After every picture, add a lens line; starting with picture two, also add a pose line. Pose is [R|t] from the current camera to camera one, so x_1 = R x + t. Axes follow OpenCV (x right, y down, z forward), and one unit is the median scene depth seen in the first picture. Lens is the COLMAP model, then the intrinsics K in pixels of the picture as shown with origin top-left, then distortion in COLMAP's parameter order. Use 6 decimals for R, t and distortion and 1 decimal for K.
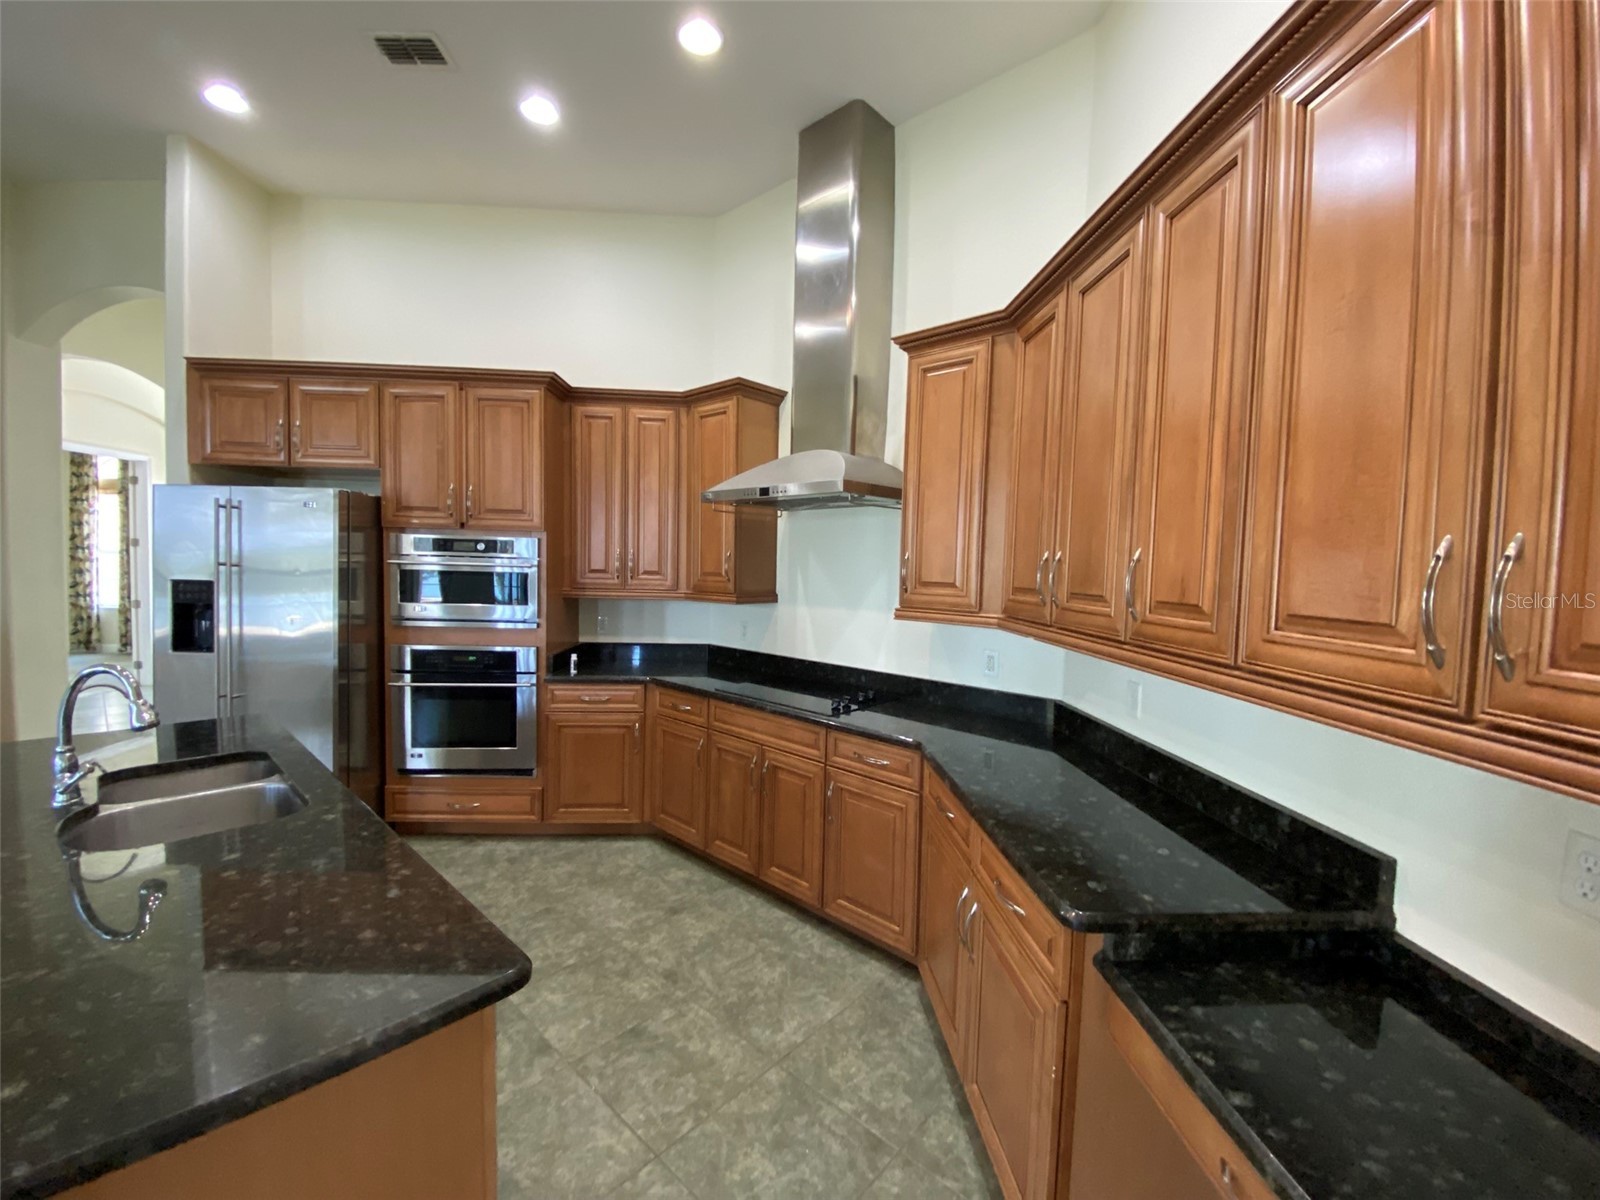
lens RADIAL K [[650.8, 0, 801.5], [0, 650.8, 598.6], [0, 0, 1]] dist [0.017086, -0.018136]
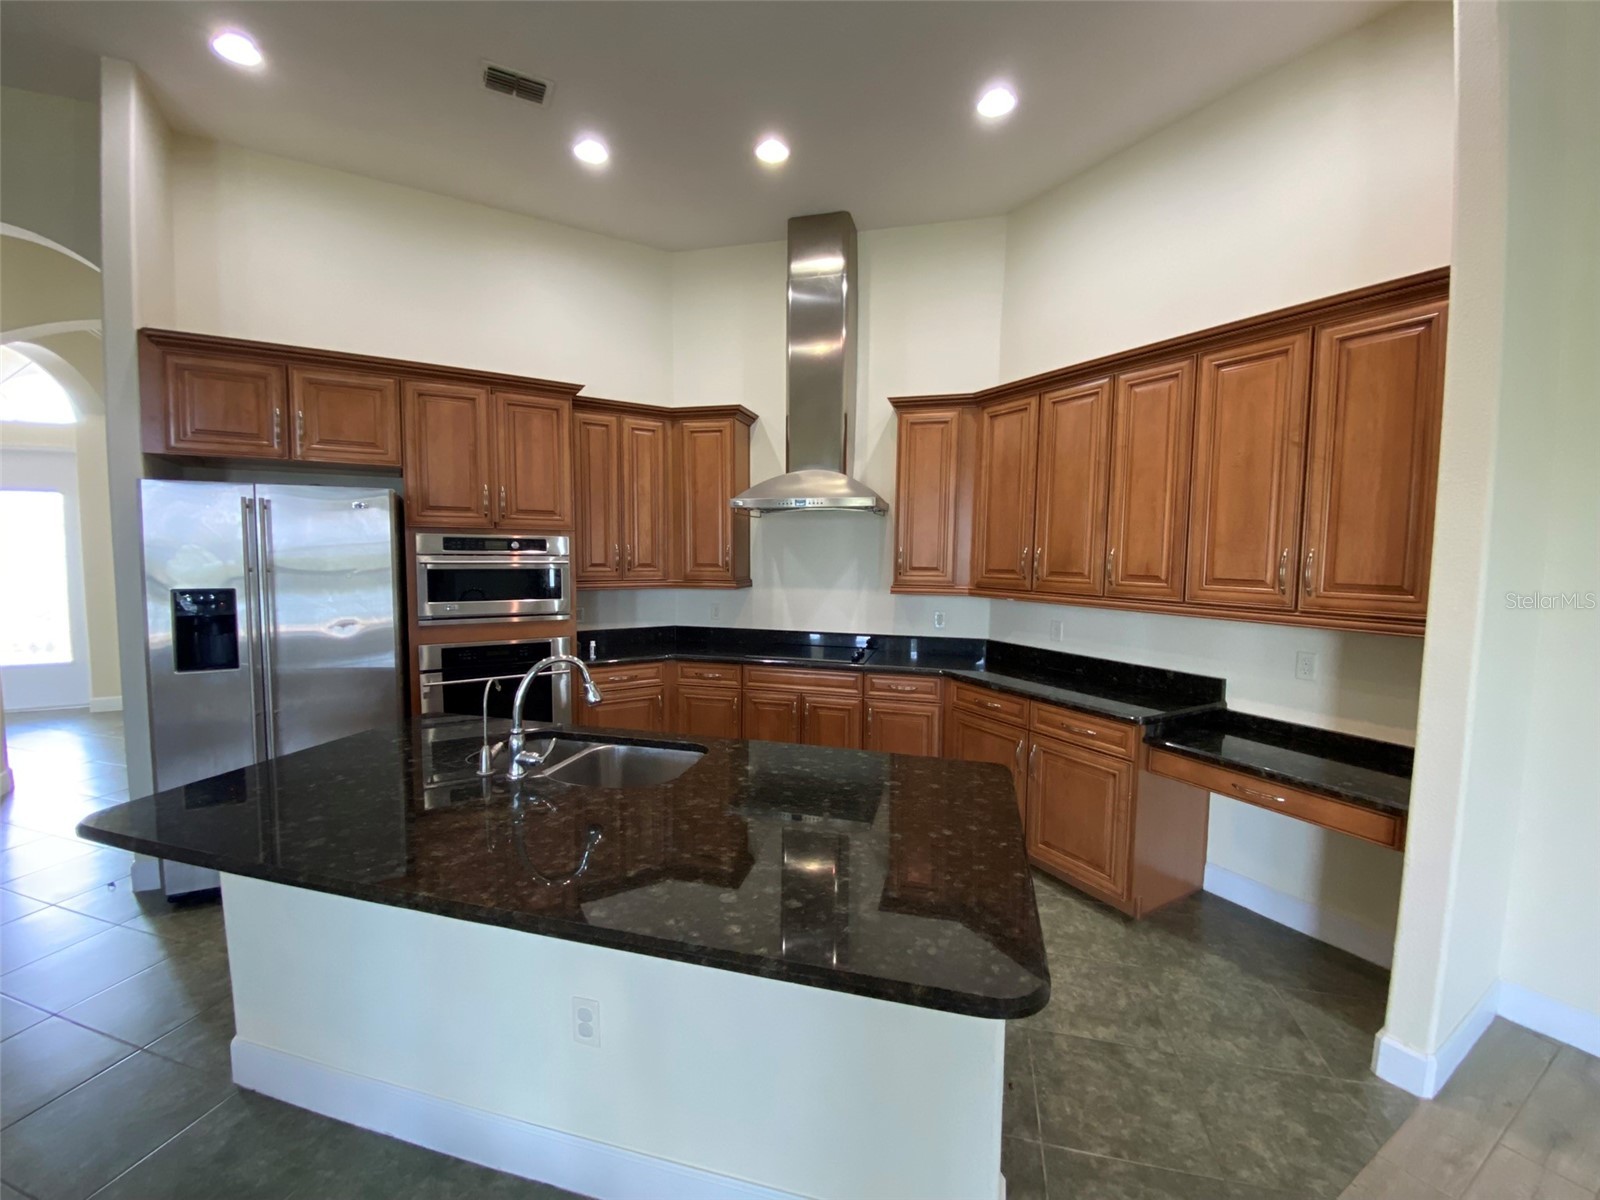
lens RADIAL K [[650.8, 0, 802.3], [0, 650.8, 599.3], [0, 0, 1]] dist [0.017086, -0.018136]
pose [[0.885658, -0.052757, 0.461332, -0.672951], [0.037503, 0.998406, 0.042179, -0.023005], [-0.462822, -0.020054, 0.886224, -0.175446]]
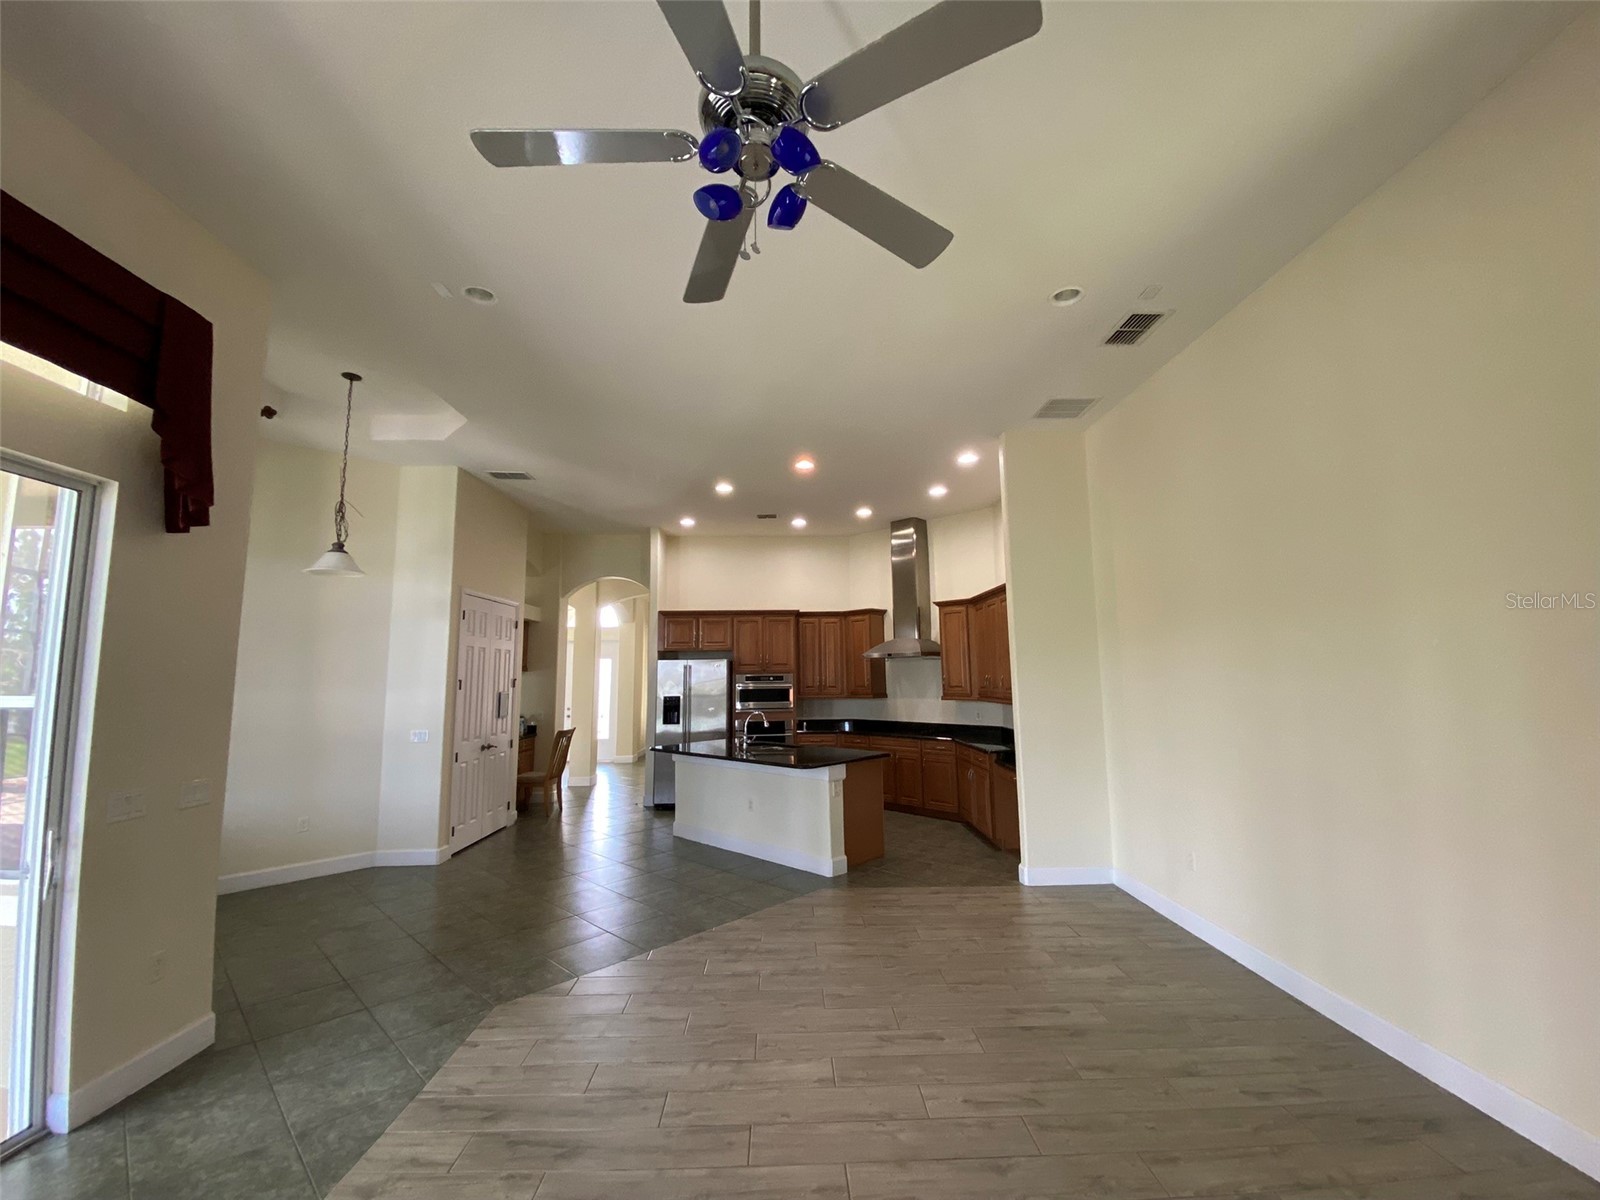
lens RADIAL K [[650.8, 0, 791.7], [0, 650.8, 596.3], [0, 0, 1]] dist [0.017086, -0.018136]
pose [[0.998588, -0.043656, -0.030257, -0.380049], [0.037599, 0.983331, -0.177897, 0.065831], [0.037519, 0.176508, 0.983584, -1.781560]]
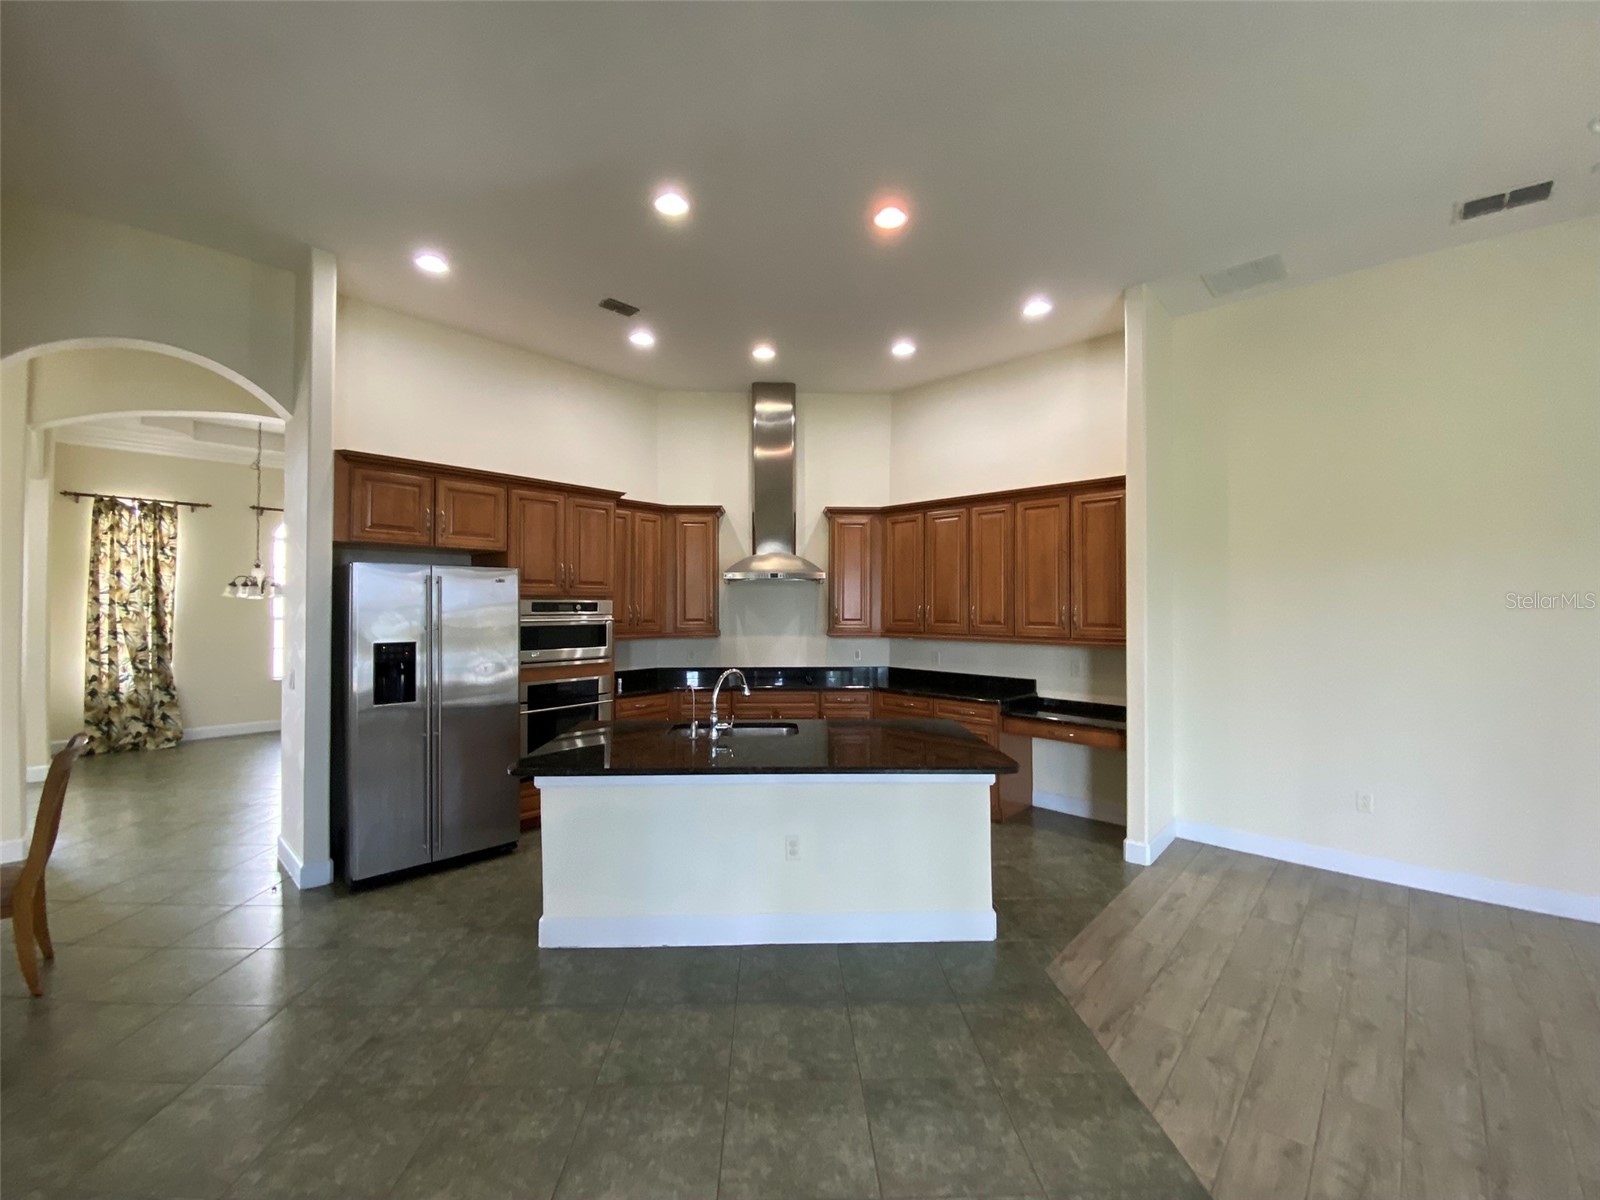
lens RADIAL K [[650.8, 0, 800.2], [0, 650.8, 599.3], [0, 0, 1]] dist [0.017086, -0.018136]
pose [[0.711765, -0.018683, 0.702169, -1.351169], [0.055235, 0.998039, -0.029434, -0.033909], [-0.700243, 0.059734, 0.711401, -0.417066]]
